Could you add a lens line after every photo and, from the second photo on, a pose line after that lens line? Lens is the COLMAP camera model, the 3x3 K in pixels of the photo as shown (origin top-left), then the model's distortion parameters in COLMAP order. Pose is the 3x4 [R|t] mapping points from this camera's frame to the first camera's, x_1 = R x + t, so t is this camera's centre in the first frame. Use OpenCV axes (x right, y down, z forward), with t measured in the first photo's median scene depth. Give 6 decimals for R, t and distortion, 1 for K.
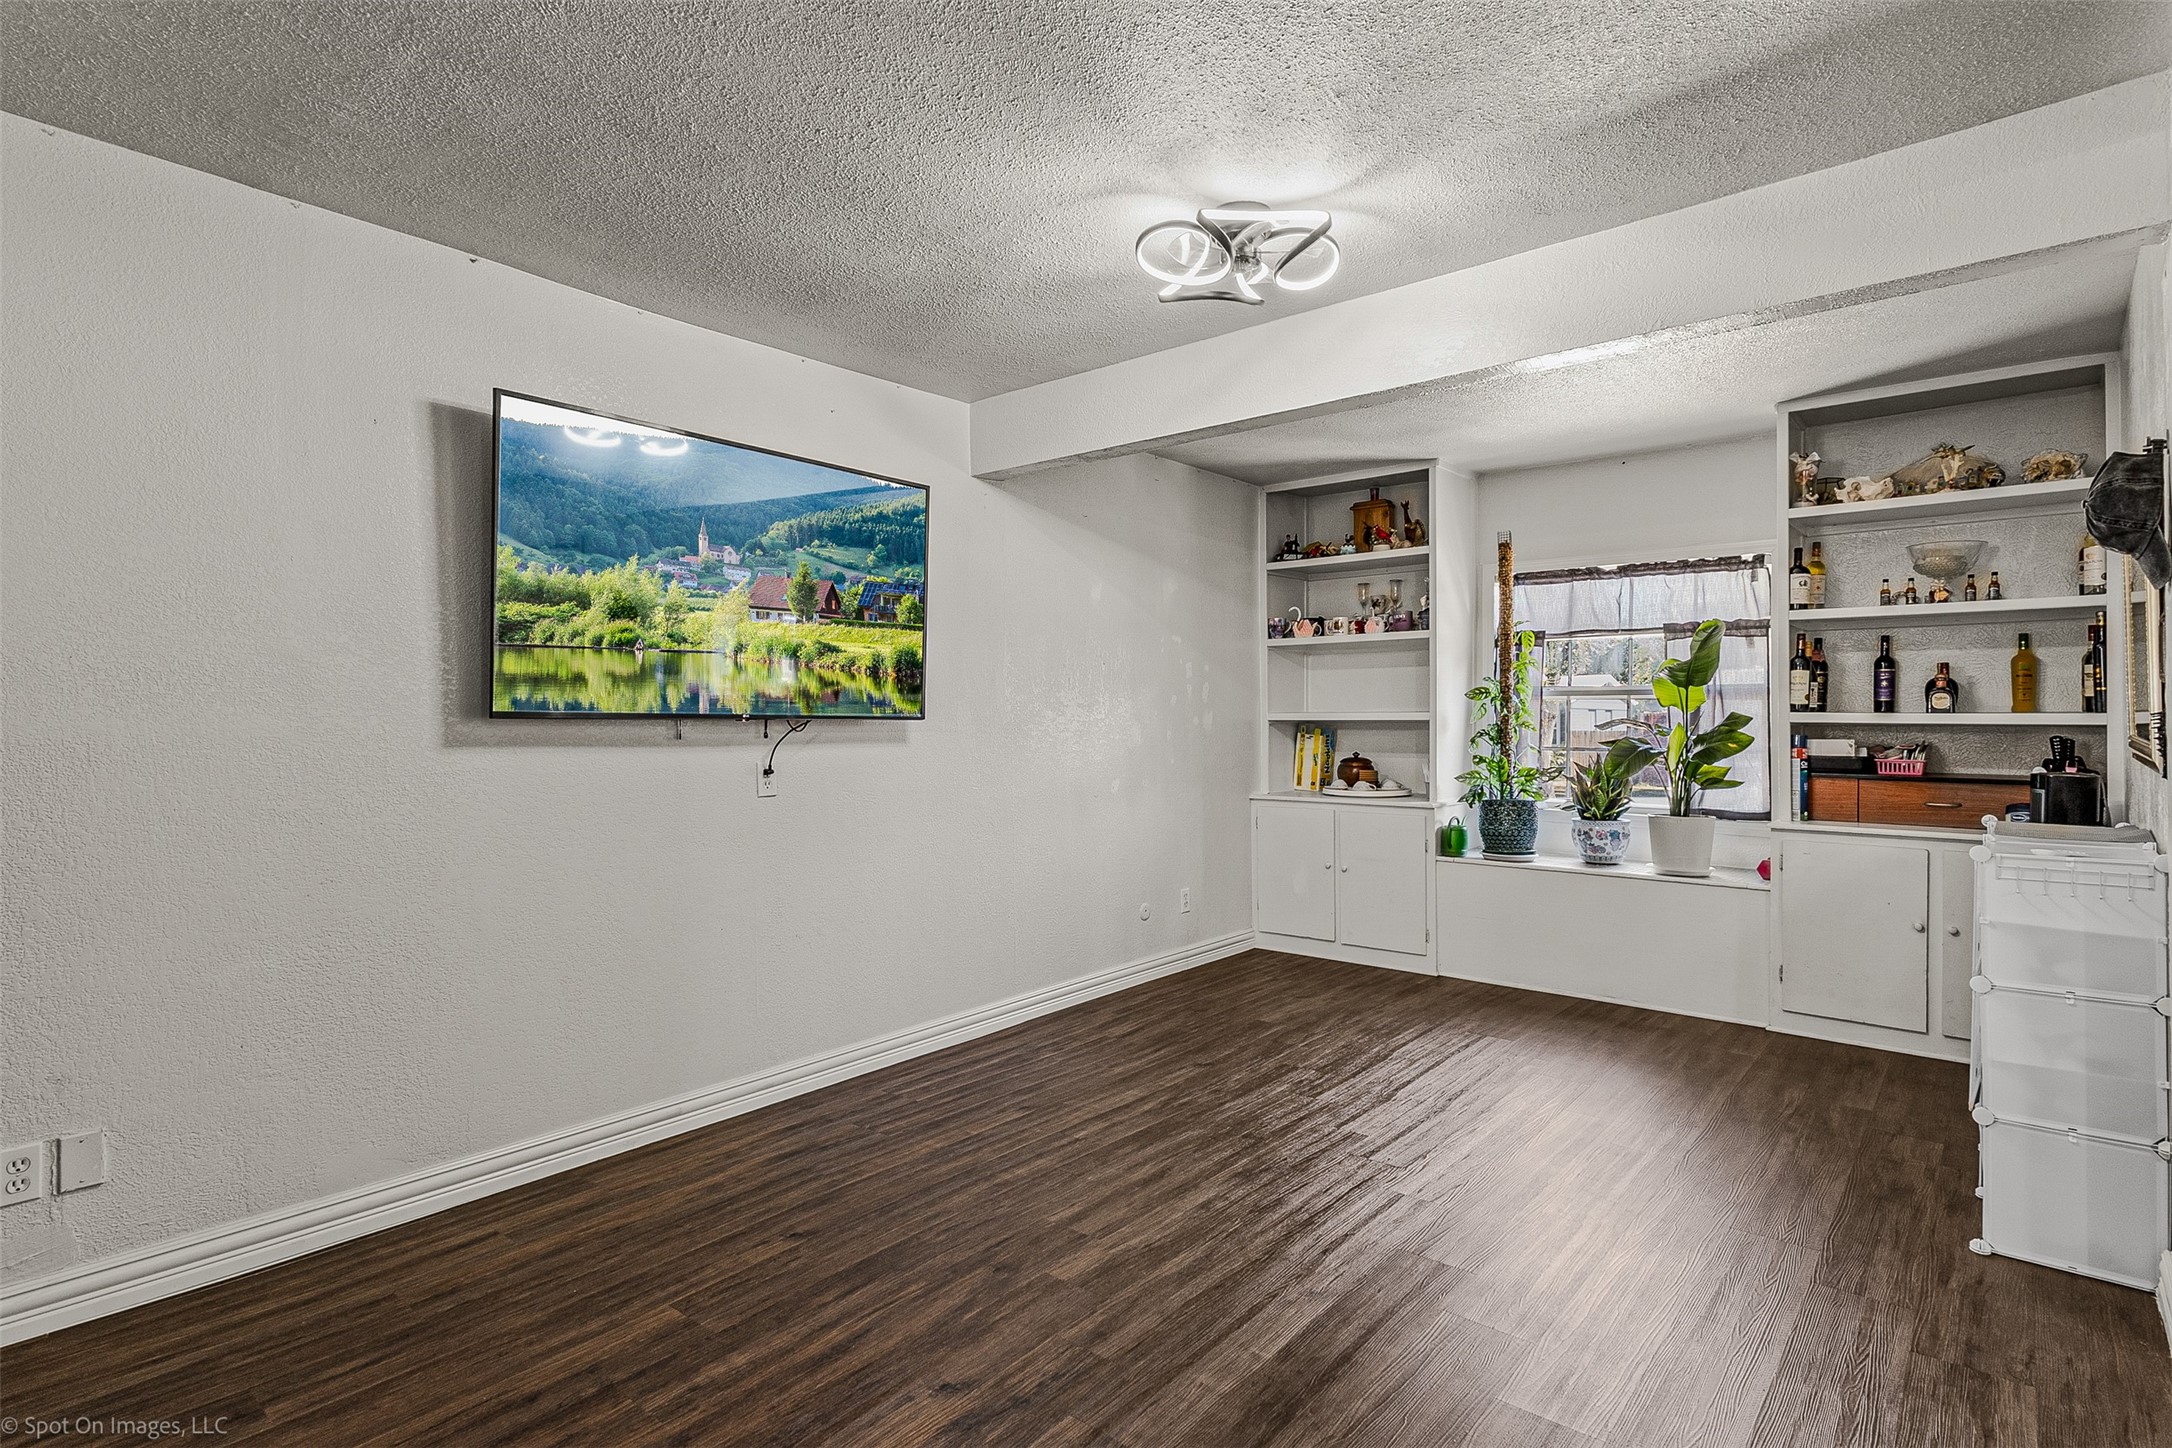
lens RADIAL K [[1103.4, 0, 1086.0], [0, 1103.4, 724.0], [0, 0, 1]] dist [0.023151, -0.000339]
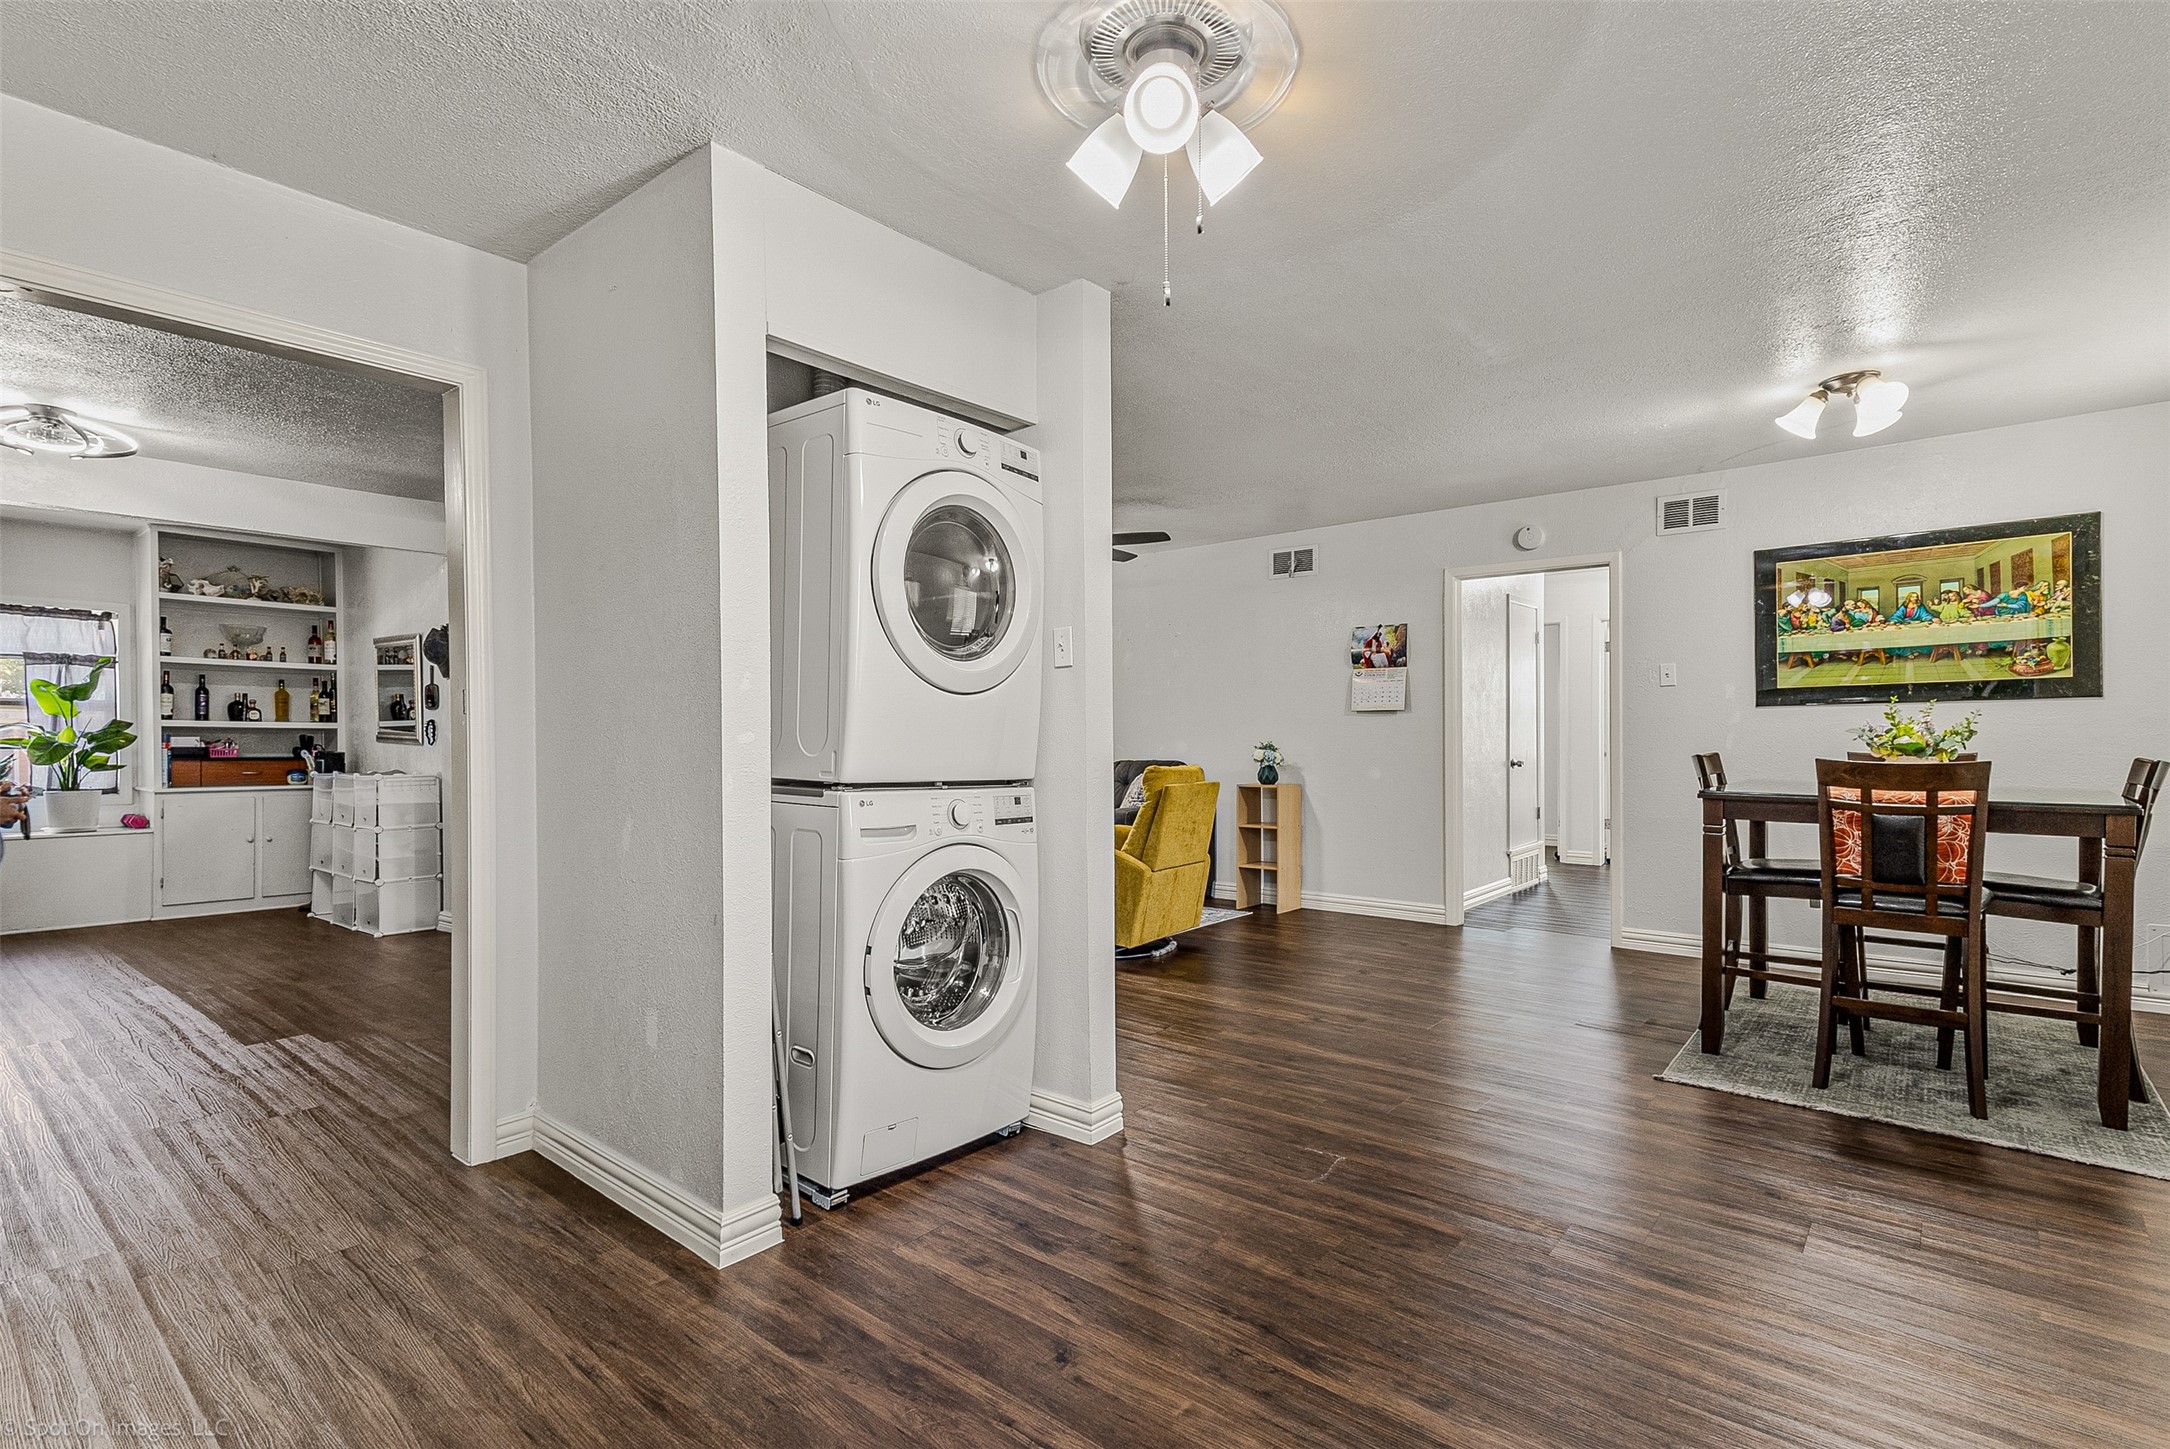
lens RADIAL K [[999.1, 0, 1093.3], [0, 999.1, 743.8], [0, 0, 1]] dist [0.004069, 0.000850]
pose [[-0.017365, -0.003560, 0.999843, -0.824925], [0.001939, 0.999992, 0.003595, 0.021504], [-0.999847, 0.002001, -0.017358, -0.309660]]
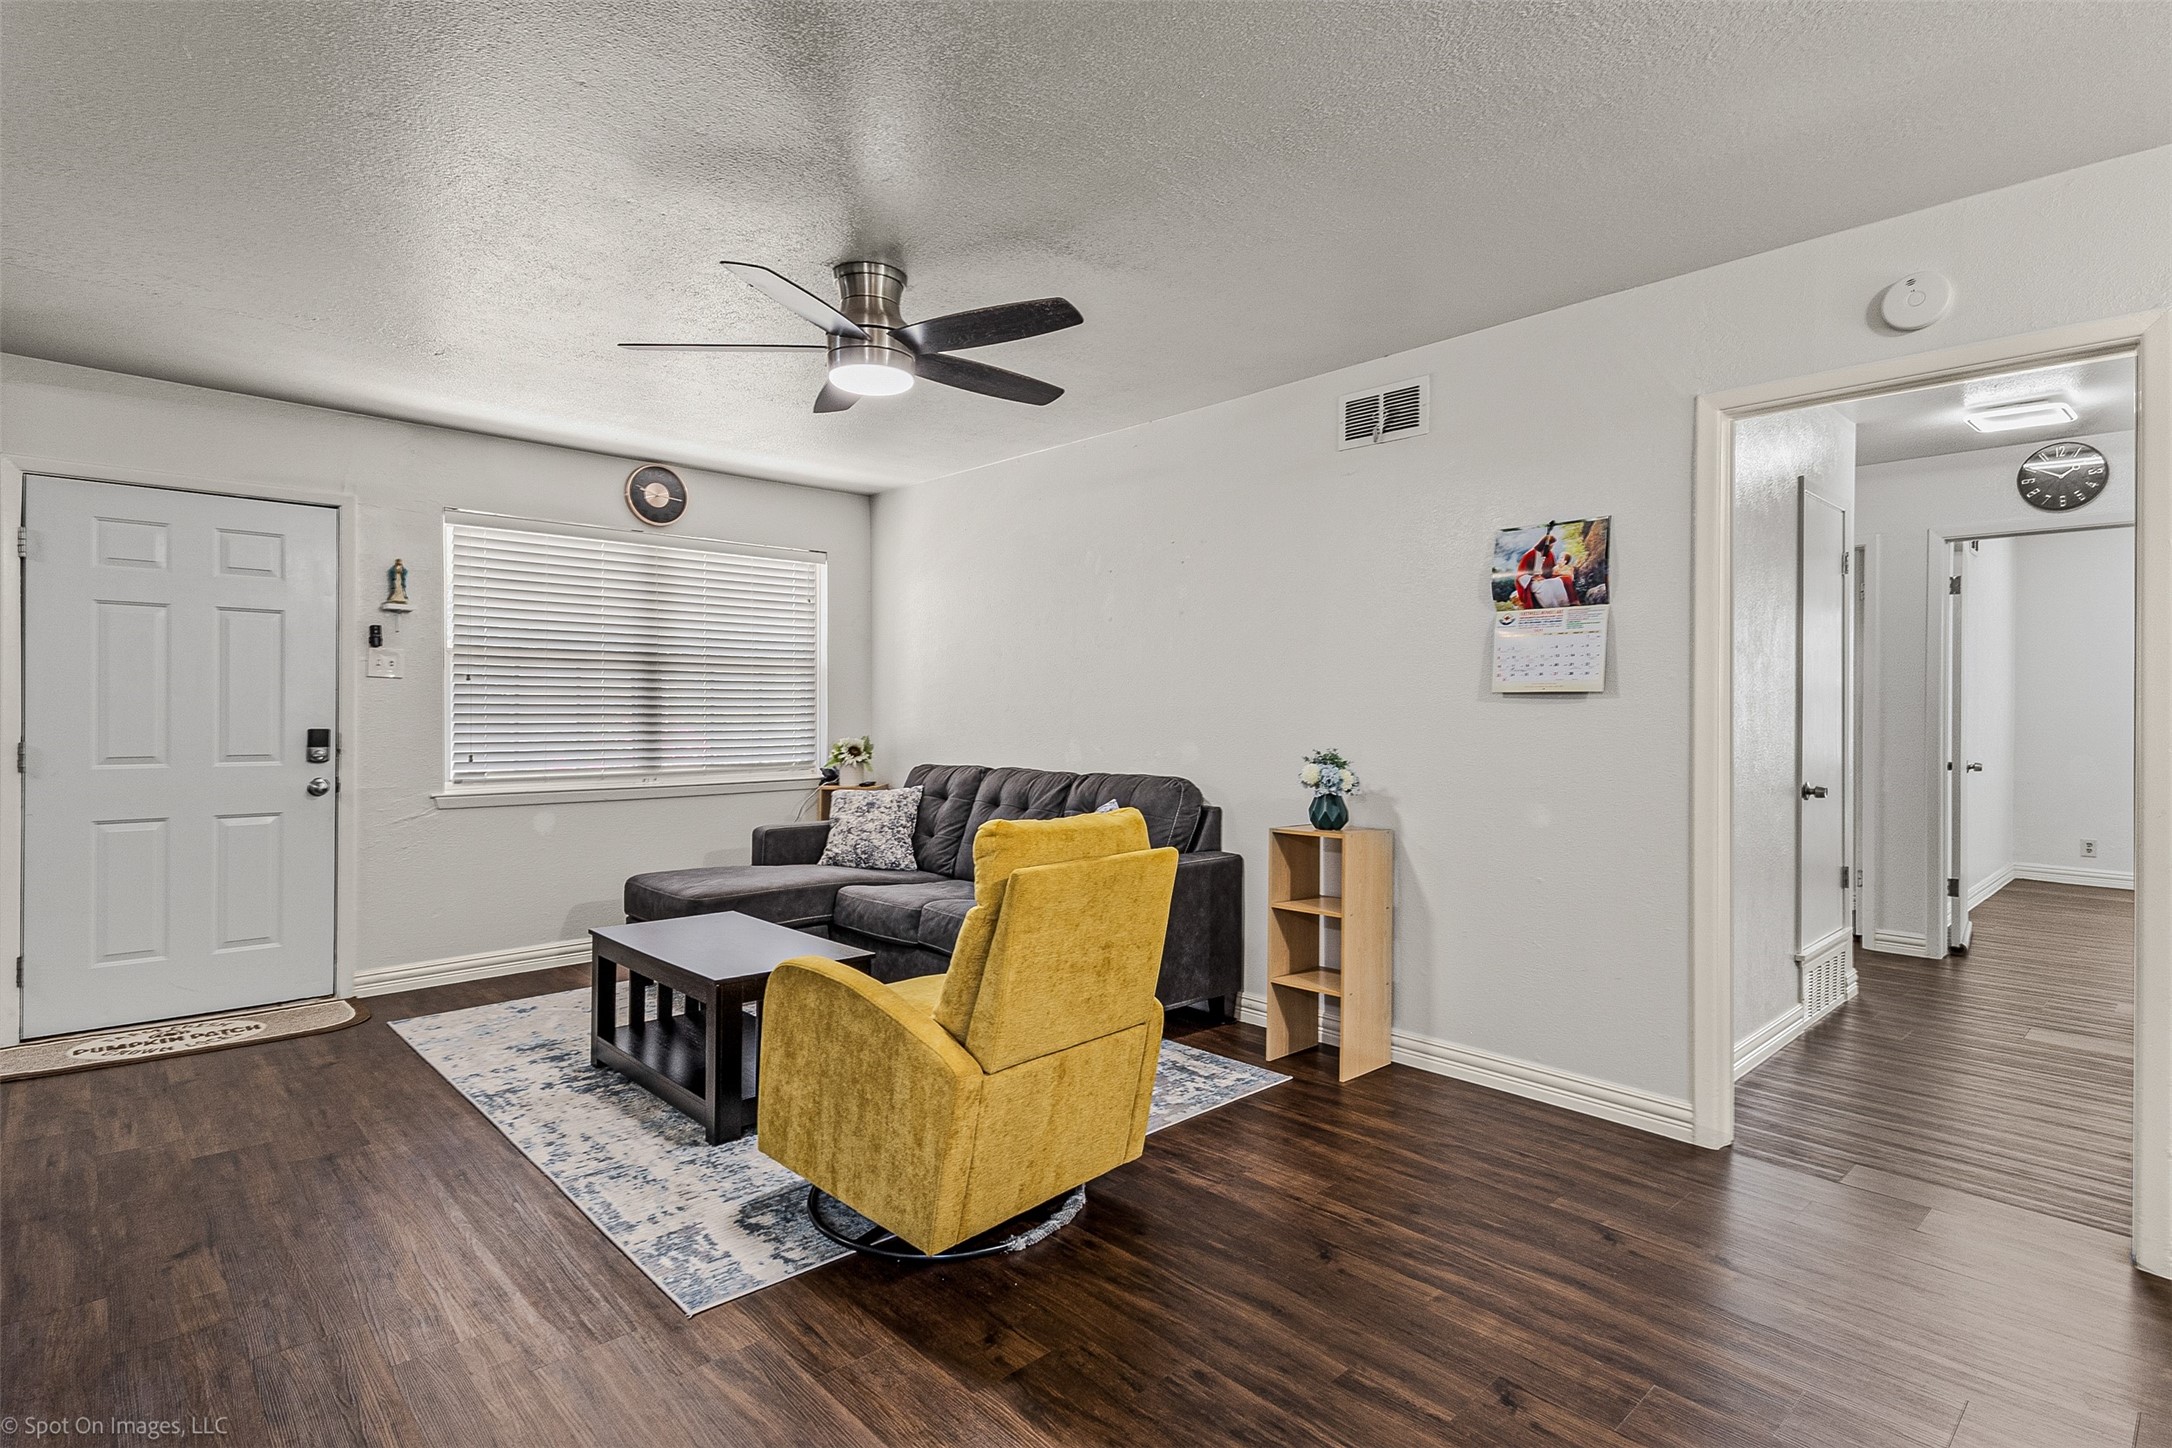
lens RADIAL K [[1064.0, 0, 1084.3], [0, 1064.0, 712.5], [0, 0, 1]] dist [0.002092, -0.000239]
pose [[0.108199, 0.006519, 0.994108, -0.217544], [-0.007817, 0.999953, -0.005707, 0.001891], [-0.994099, -0.007154, 0.108245, -0.488931]]
